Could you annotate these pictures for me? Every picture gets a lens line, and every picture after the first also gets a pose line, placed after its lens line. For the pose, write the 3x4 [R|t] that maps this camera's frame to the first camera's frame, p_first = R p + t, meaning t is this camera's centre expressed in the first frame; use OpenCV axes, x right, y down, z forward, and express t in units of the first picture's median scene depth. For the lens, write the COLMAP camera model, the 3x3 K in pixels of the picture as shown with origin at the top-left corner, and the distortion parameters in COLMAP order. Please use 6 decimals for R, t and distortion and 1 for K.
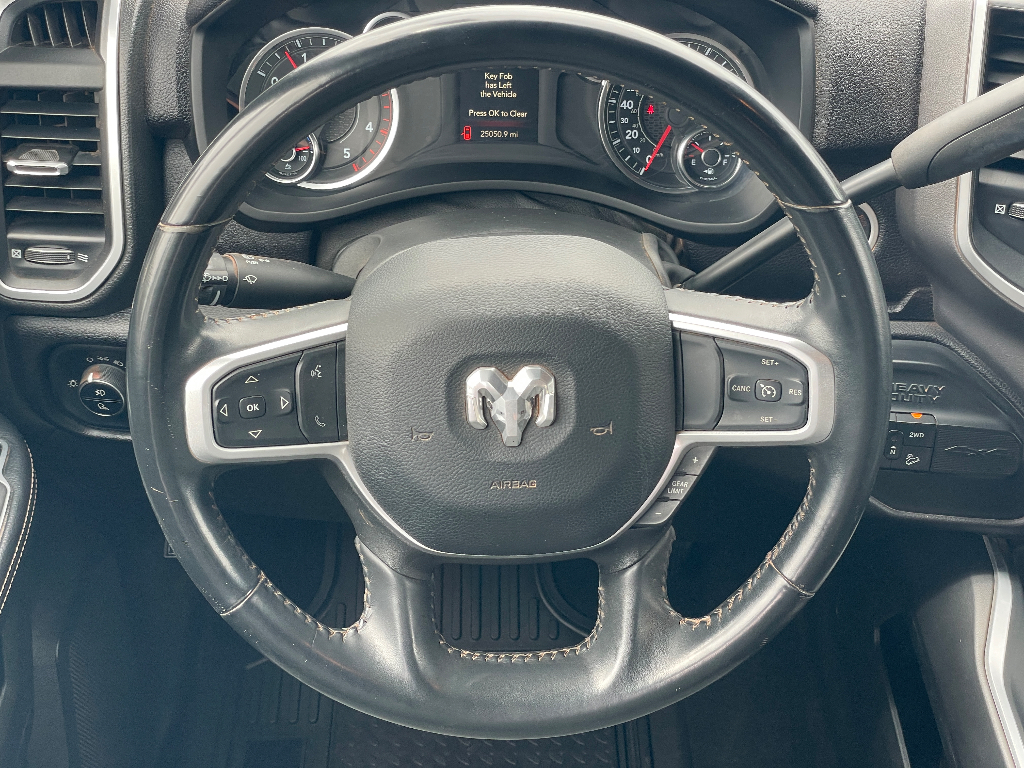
lens RADIAL K [[1572.4, 0, 495.2], [0, 1572.4, 384.3], [0, 0, 1]] dist [0.098915, 0.000000]
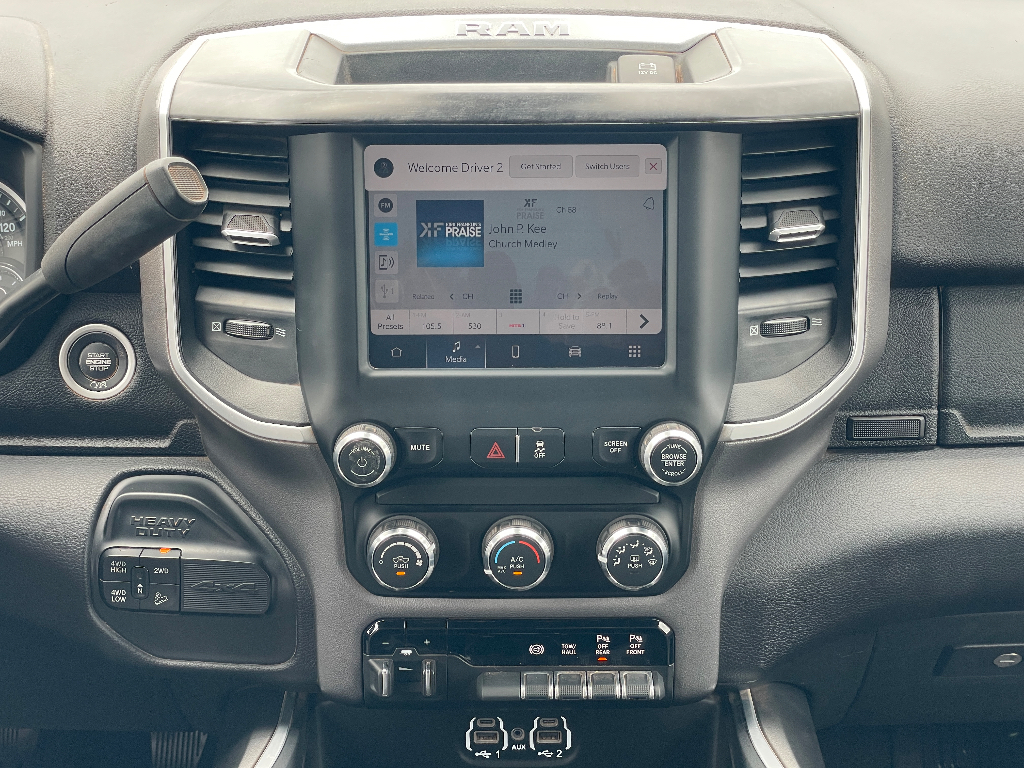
lens RADIAL K [[1572.4, 0, 511.4], [0, 1572.4, 367.6], [0, 0, 1]] dist [0.098915, 0.000000]
pose [[0.999887, -0.014878, -0.002274, 0.454610], [0.014092, 0.978499, -0.205771, 0.104795], [0.005286, 0.205715, 0.978598, 0.055831]]
